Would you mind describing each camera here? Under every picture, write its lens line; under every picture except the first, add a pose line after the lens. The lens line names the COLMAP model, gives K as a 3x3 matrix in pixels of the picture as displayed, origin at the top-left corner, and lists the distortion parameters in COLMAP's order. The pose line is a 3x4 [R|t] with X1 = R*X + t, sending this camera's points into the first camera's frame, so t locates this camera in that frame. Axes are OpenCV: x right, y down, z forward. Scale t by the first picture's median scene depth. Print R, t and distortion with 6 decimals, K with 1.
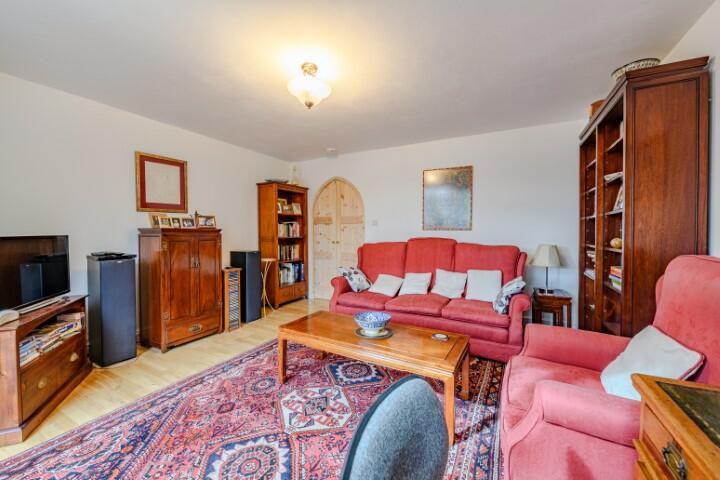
lens RADIAL K [[289.5, 0, 360.5], [0, 289.5, 235.5], [0, 0, 1]] dist [0.019476, -0.000254]
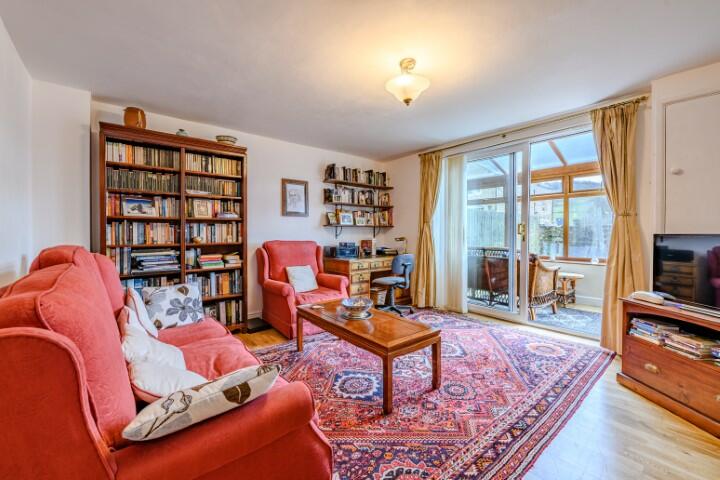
lens RADIAL K [[289.5, 0, 360.5], [0, 289.5, 237.6], [0, 0, 1]] dist [0.019476, -0.000254]
pose [[-0.924752, -0.002598, 0.380560, -0.396303], [0.010187, 0.999449, 0.031576, -0.025721], [-0.380433, 0.033076, -0.924217, 1.950968]]
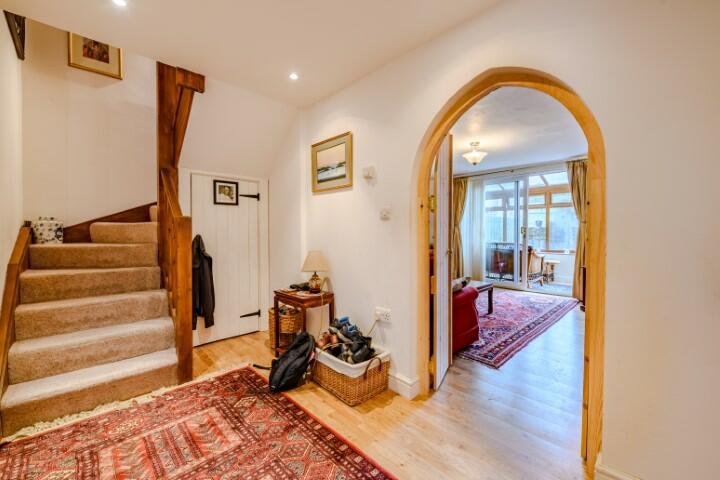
lens RADIAL K [[289.5, 0, 357.6], [0, 289.5, 238.2], [0, 0, 1]] dist [0.019476, -0.000254]
pose [[-0.946726, -0.001394, 0.322038, -0.059493], [0.010590, 0.999315, 0.035460, -0.049832], [-0.321867, 0.036982, -0.946062, 2.978879]]
